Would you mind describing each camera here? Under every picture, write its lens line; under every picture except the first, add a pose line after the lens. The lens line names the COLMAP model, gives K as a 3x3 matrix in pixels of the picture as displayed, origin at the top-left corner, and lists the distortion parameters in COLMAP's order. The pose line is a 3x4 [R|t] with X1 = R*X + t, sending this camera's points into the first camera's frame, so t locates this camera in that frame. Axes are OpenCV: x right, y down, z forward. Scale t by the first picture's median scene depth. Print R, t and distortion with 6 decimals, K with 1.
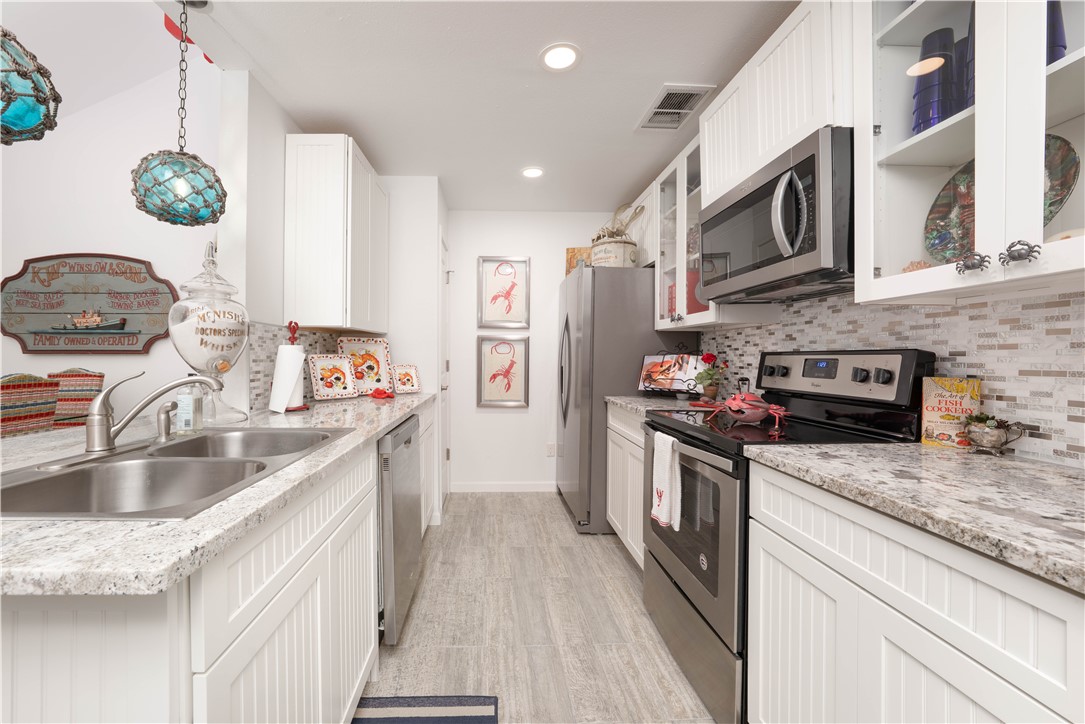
lens RADIAL K [[442.5, 0, 542.4], [0, 442.5, 348.2], [0, 0, 1]] dist [-0.001110, 0.000398]
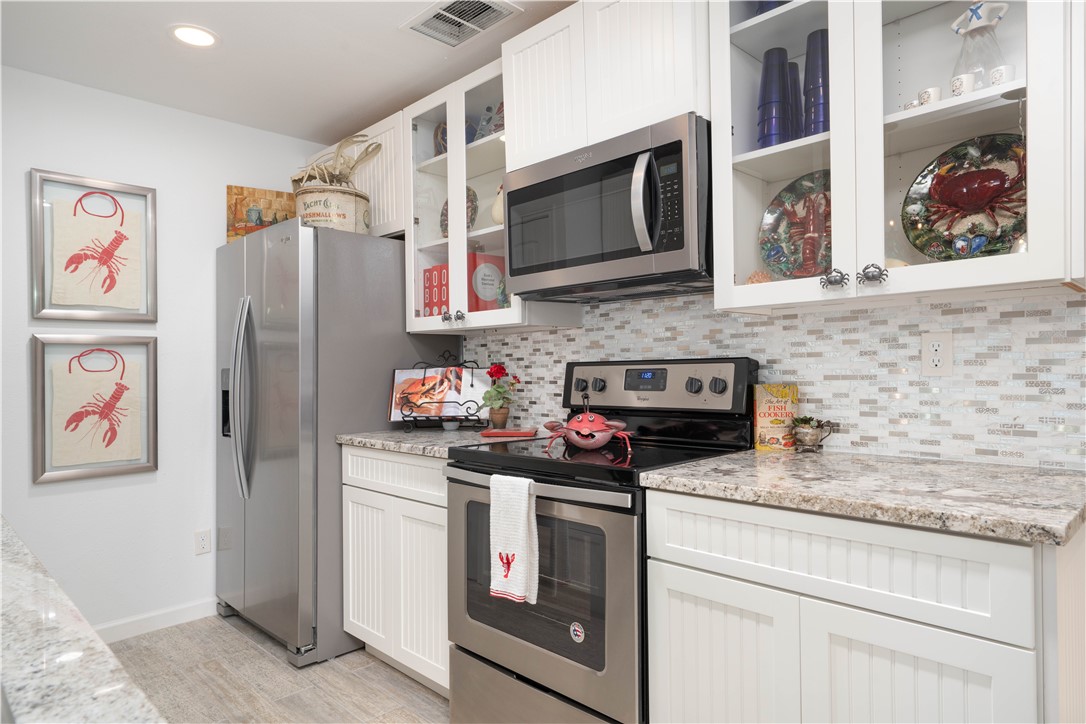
lens RADIAL K [[657.7, 0, 543.0], [0, 657.7, 362.0], [0, 0, 1]] dist [0.029535, -0.000871]
pose [[0.731945, -0.009238, 0.681302, -0.468344], [0.006436, 0.999957, 0.006644, -0.000223], [-0.681334, -0.000478, 0.731973, 0.190547]]
